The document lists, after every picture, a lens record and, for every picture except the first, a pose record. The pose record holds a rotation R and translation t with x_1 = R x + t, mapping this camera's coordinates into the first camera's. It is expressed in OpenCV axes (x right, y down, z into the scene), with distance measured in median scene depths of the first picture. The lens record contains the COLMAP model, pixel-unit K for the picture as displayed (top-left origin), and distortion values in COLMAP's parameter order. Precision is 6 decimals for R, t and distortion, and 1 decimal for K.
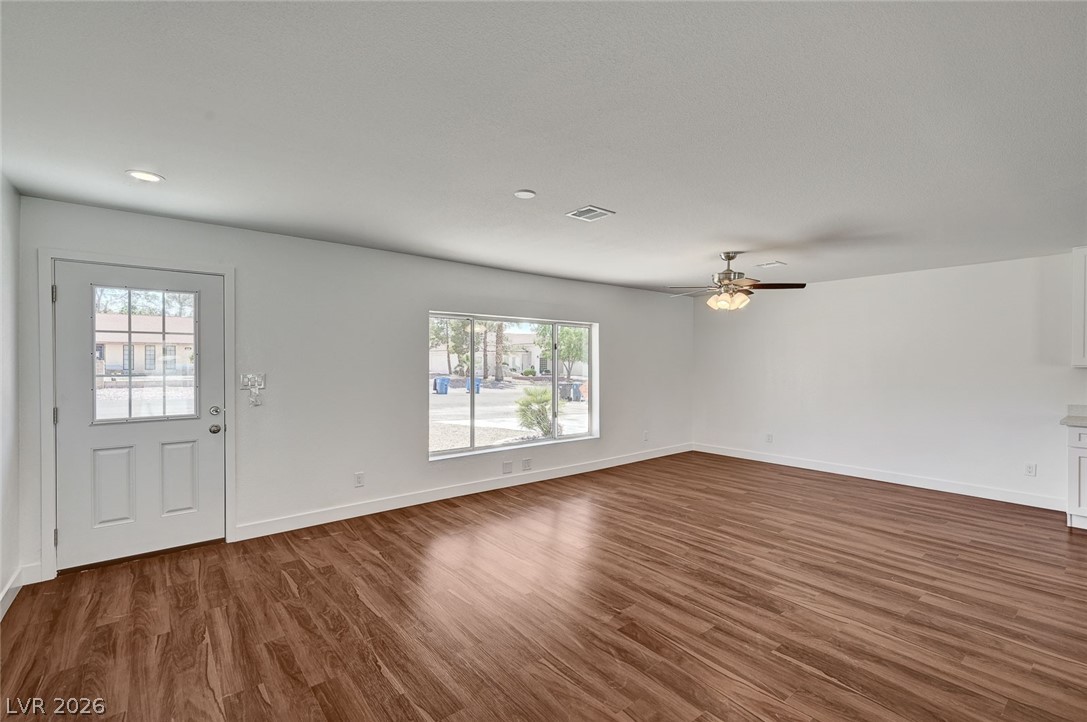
lens RADIAL K [[484.8, 0, 542.3], [0, 484.8, 360.7], [0, 0, 1]] dist [0.003050, 0.000251]
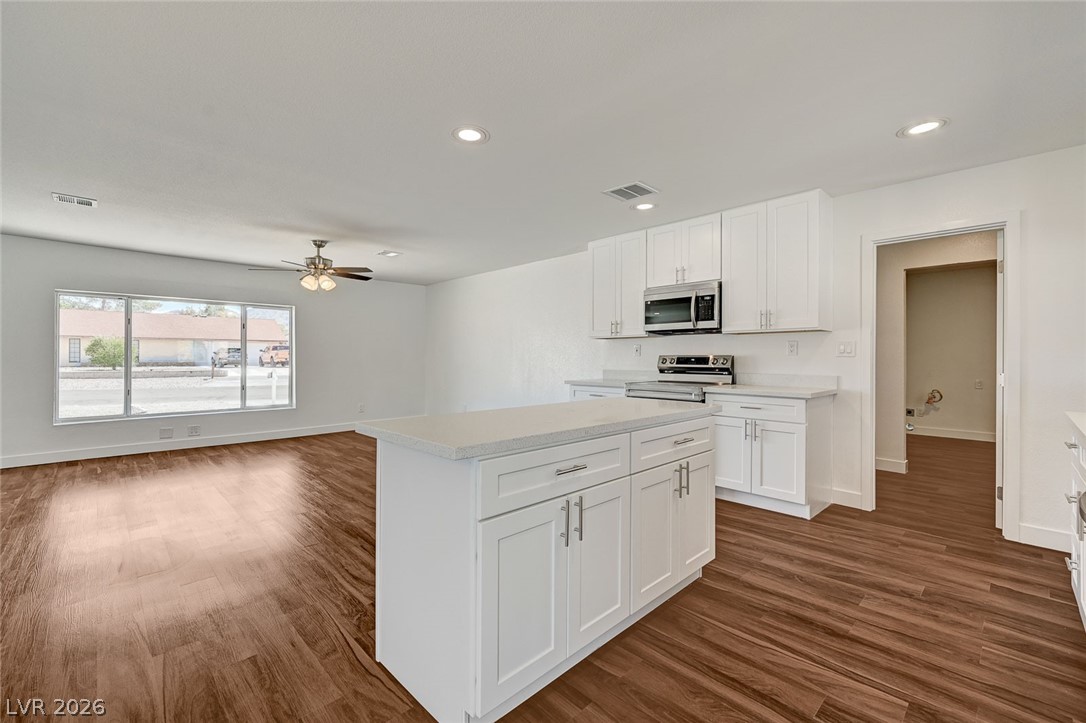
lens RADIAL K [[473.0, 0, 541.7], [0, 473.0, 346.3], [0, 0, 1]] dist [0.000495, 0.000233]
pose [[0.997628, -0.003516, 0.068749, 0.834990], [0.004561, 0.999877, -0.015037, 0.049052], [-0.068687, 0.015315, 0.997521, -0.166386]]
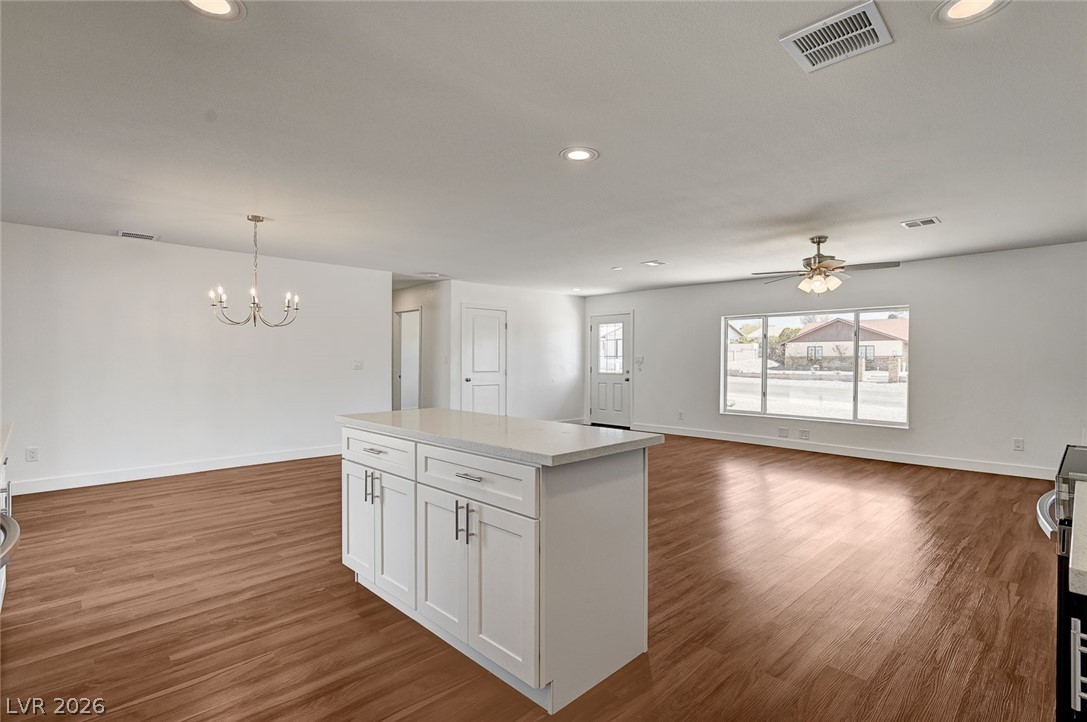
lens RADIAL K [[520.5, 0, 547.0], [0, 520.5, 365.3], [0, 0, 1]] dist [0.005424, 0.000413]
pose [[0.076042, 0.007309, -0.997078, 1.443077], [-0.001354, 0.999973, 0.007227, 0.042898], [0.997104, 0.000801, 0.076049, 0.334543]]
